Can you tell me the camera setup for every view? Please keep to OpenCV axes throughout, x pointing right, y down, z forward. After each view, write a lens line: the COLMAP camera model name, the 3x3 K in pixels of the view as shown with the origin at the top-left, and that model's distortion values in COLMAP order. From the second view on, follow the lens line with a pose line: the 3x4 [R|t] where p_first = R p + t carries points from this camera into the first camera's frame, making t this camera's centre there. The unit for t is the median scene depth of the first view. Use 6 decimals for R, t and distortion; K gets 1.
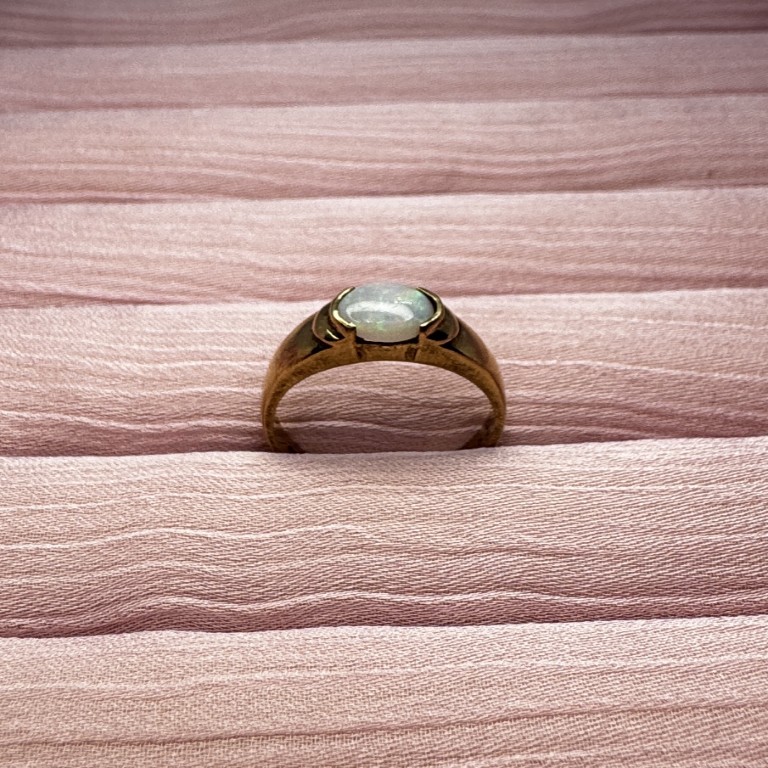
lens RADIAL K [[788.9, 0, 384.8], [0, 788.9, 383.9], [0, 0, 1]] dist [-0.008505, 0.001635]
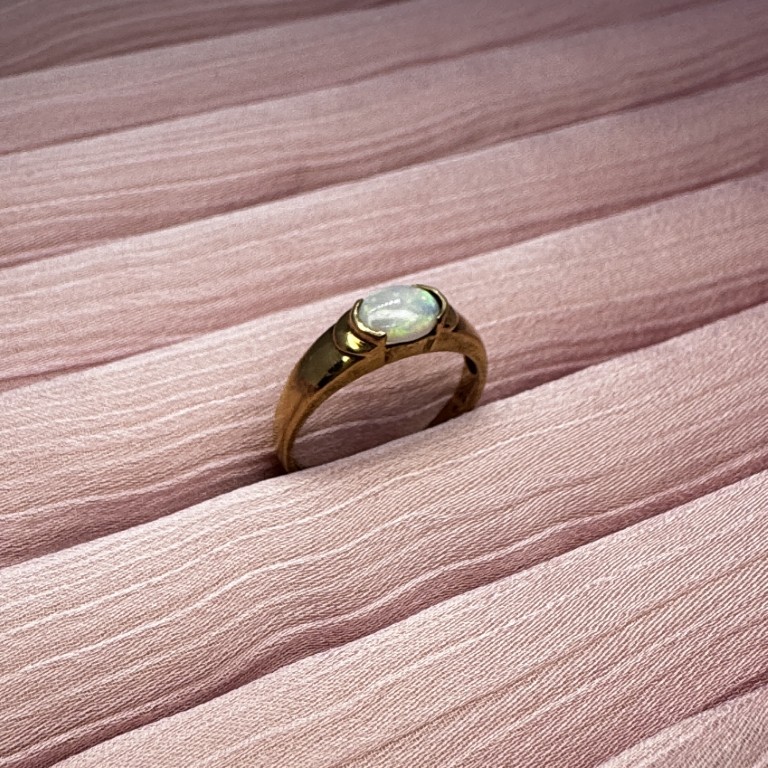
lens RADIAL K [[788.9, 0, 384.8], [0, 788.9, 383.9], [0, 0, 1]] dist [-0.008505, 0.001635]
pose [[0.929450, -0.266575, 0.255070, -0.314754], [0.259586, 0.963770, 0.061337, -0.069194], [-0.262180, 0.009203, 0.964975, -0.041011]]
